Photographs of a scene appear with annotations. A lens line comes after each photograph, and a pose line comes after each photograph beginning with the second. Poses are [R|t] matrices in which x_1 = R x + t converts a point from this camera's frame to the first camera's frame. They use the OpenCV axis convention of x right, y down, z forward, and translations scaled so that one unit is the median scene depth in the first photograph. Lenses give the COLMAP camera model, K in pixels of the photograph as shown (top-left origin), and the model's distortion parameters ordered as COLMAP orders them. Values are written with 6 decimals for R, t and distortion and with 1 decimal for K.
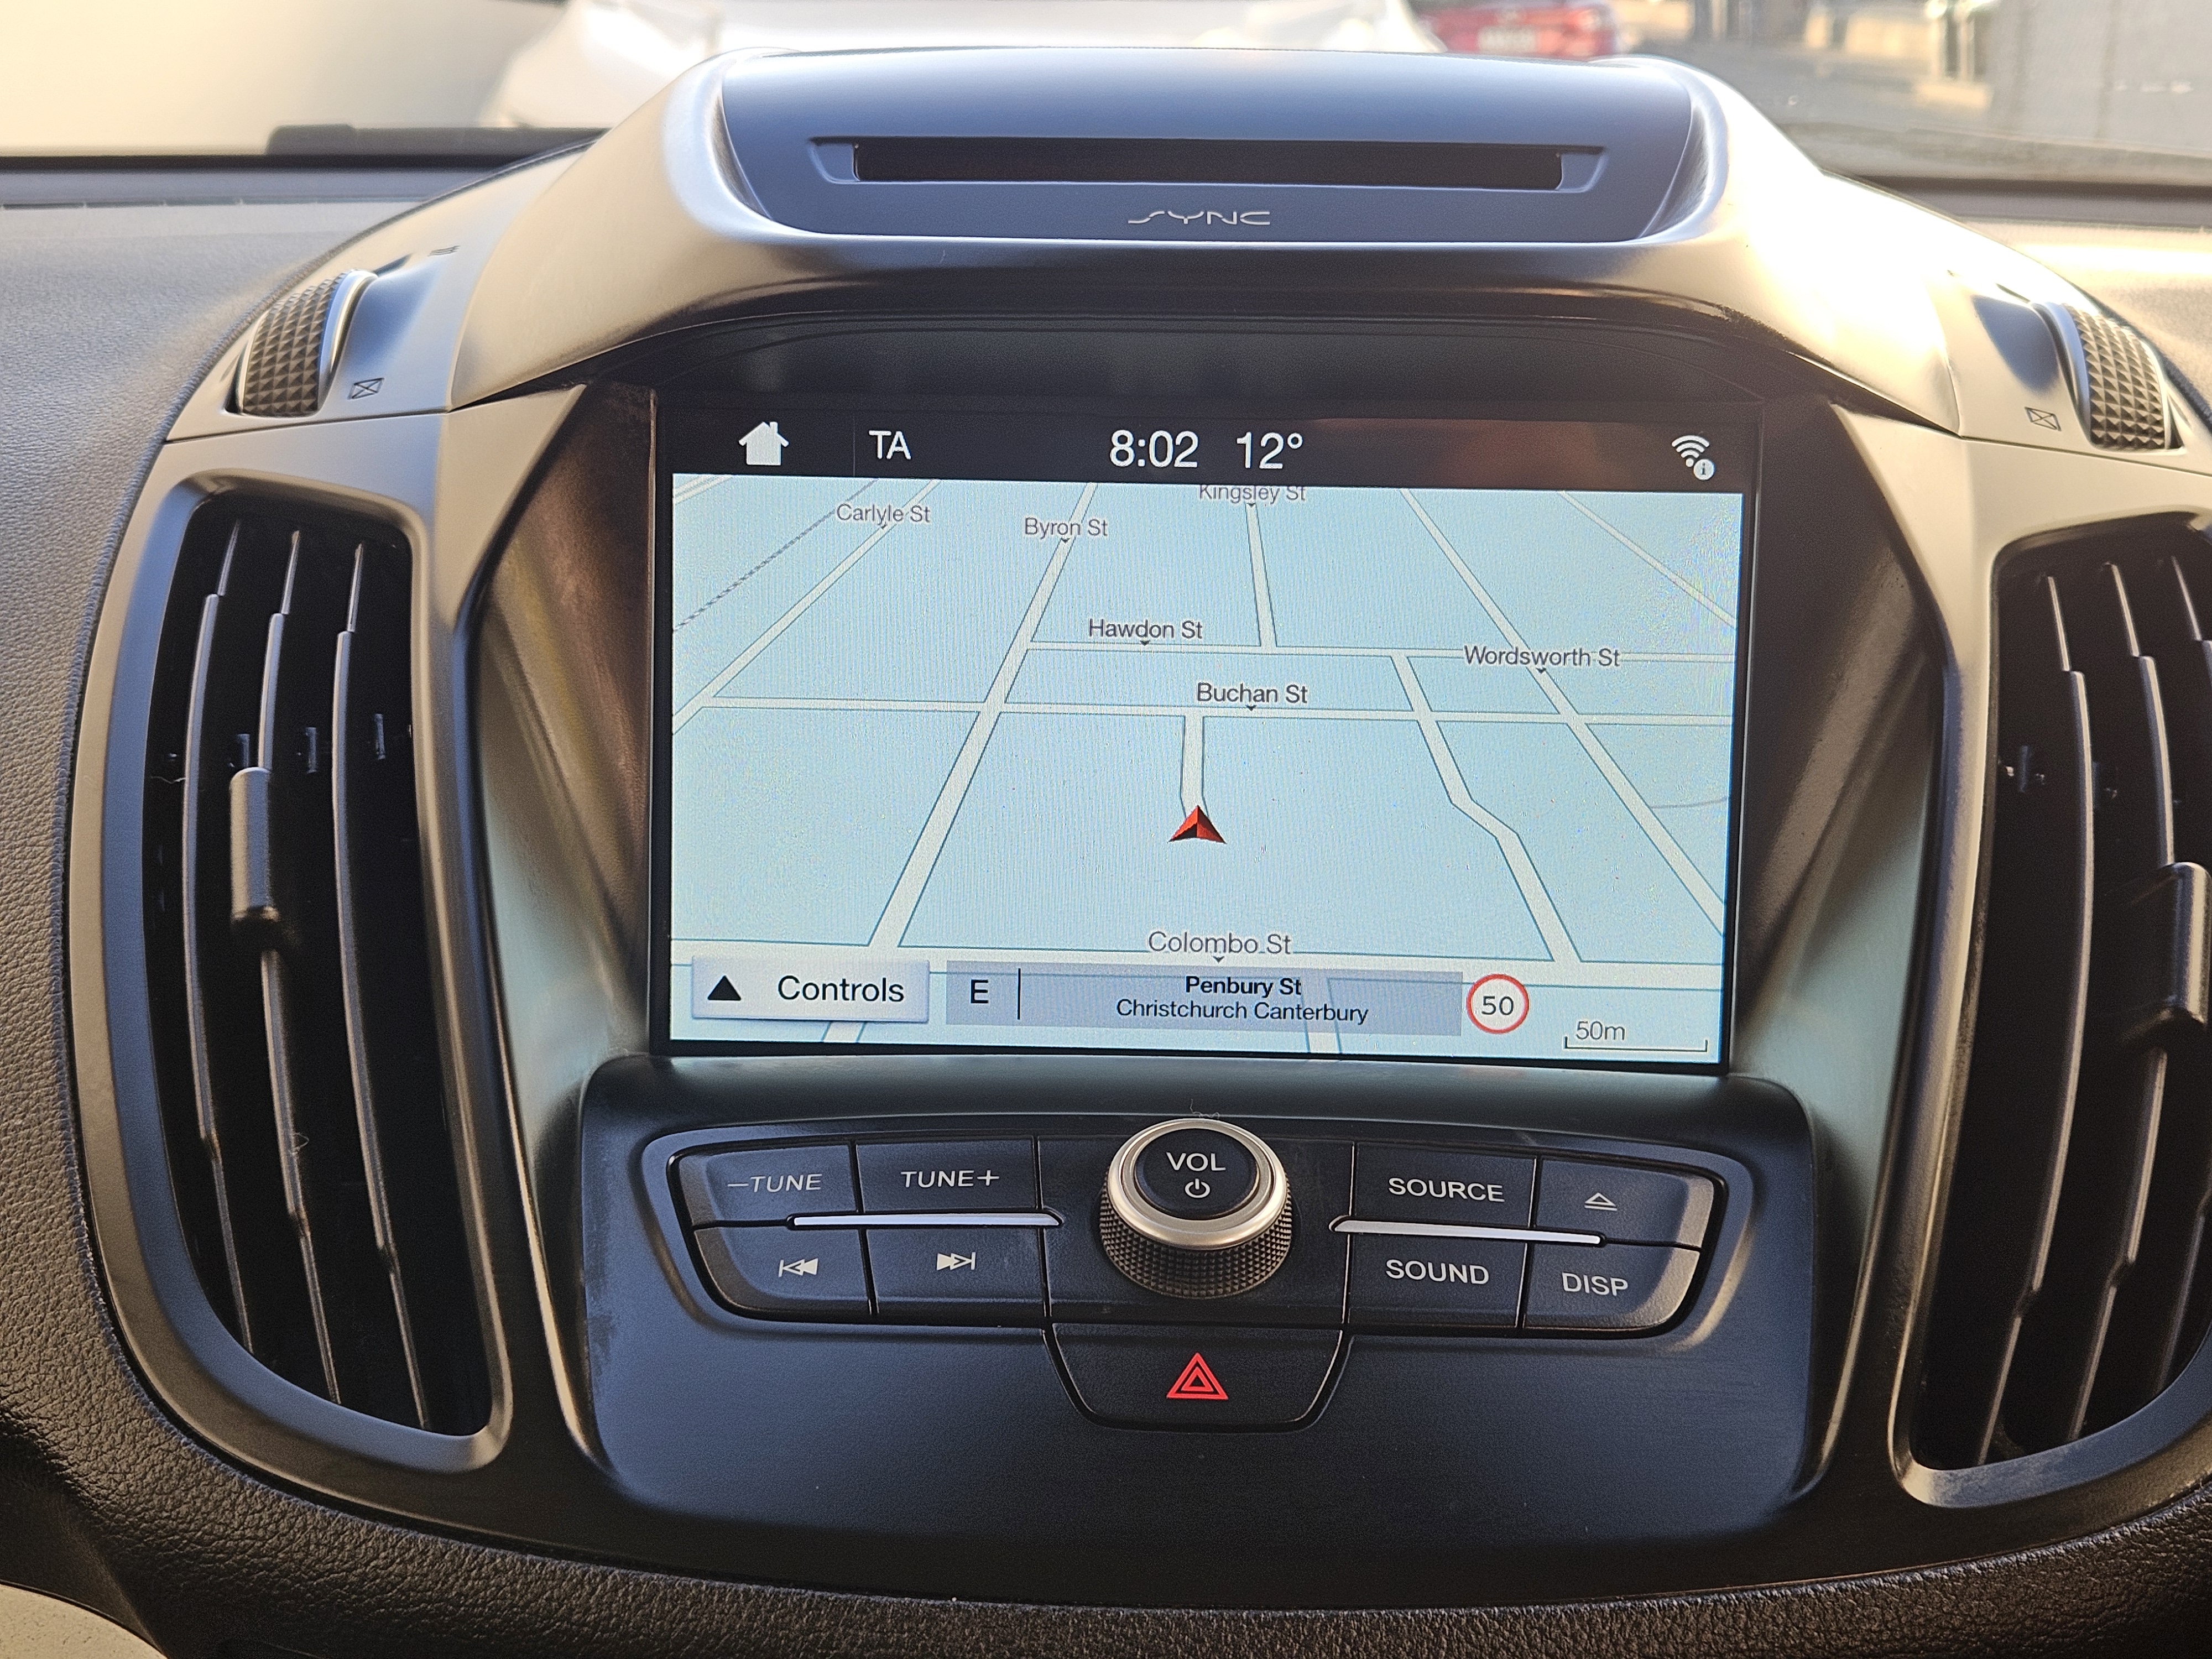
lens RADIAL K [[2943.0, 0, 1123.0], [0, 2943.0, 810.4], [0, 0, 1]] dist [0.042583, 0.000000]
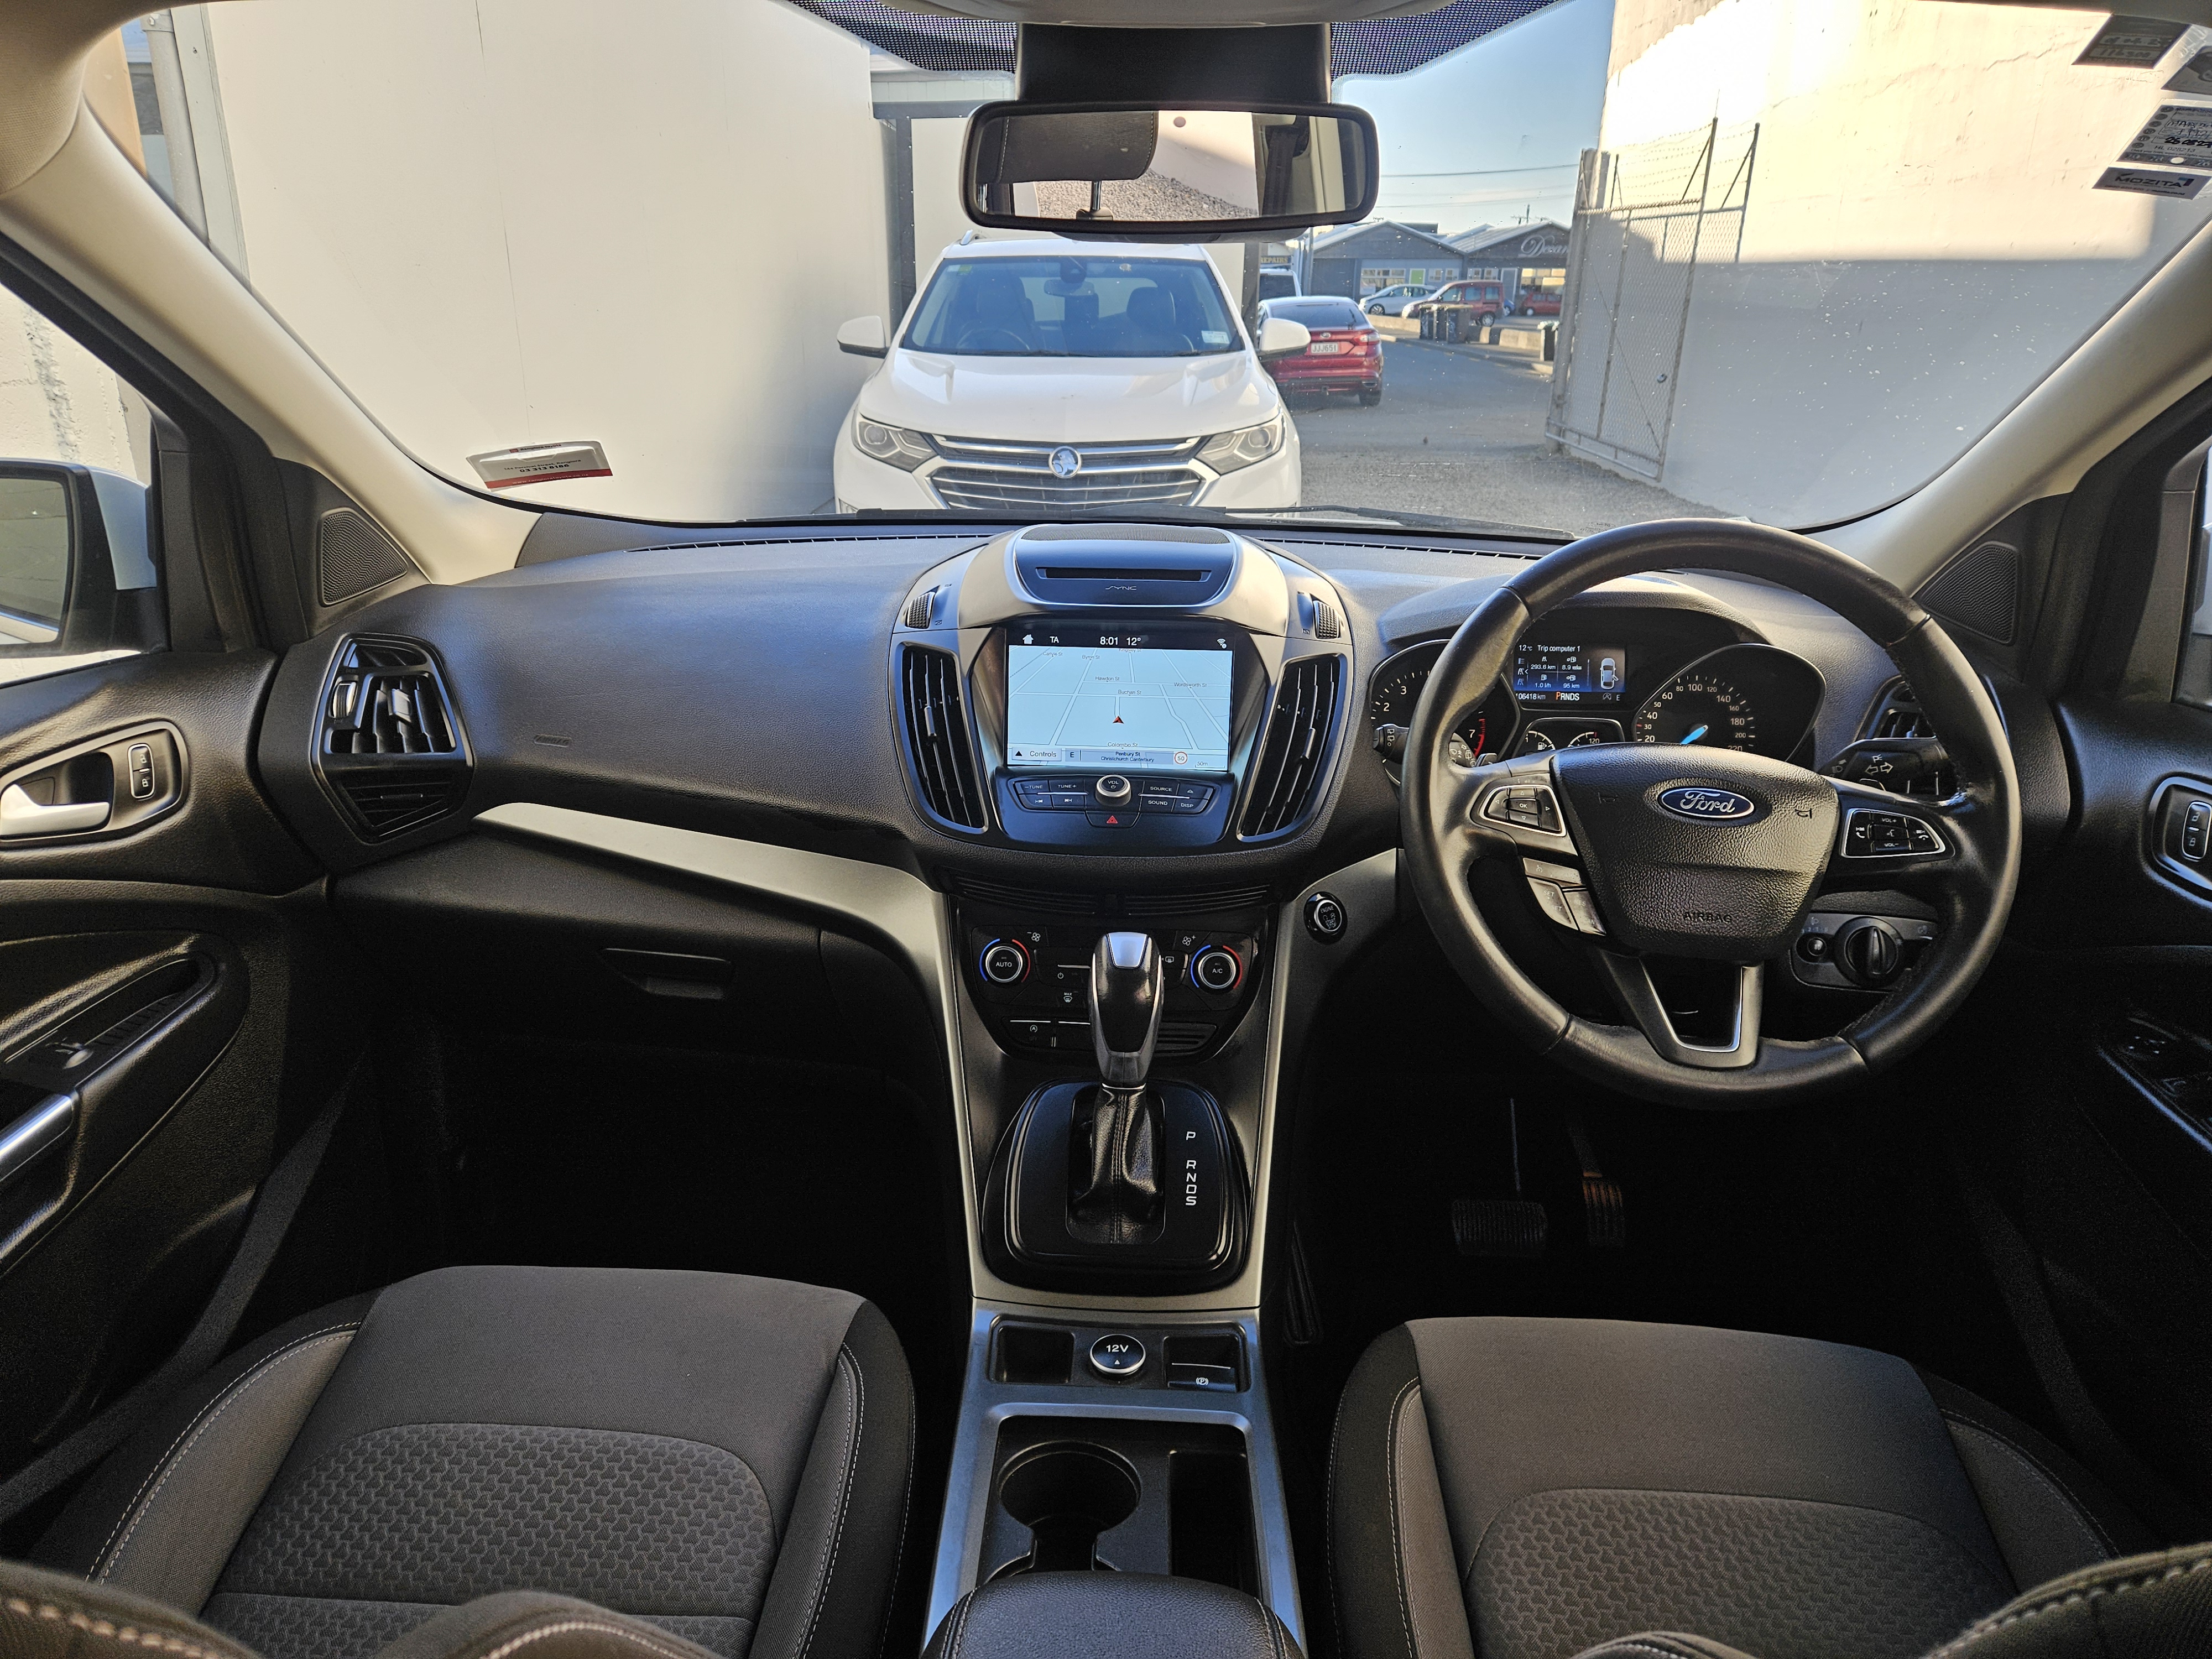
lens RADIAL K [[1463.0, 0, 1070.8], [0, 1463.0, 814.2], [0, 0, 1]] dist [0.043066, -0.046251]
pose [[0.999053, 0.009718, -0.042414, 0.051751], [-0.007104, 0.998092, 0.061337, 0.013125], [0.042930, -0.060977, 0.997216, -1.399024]]
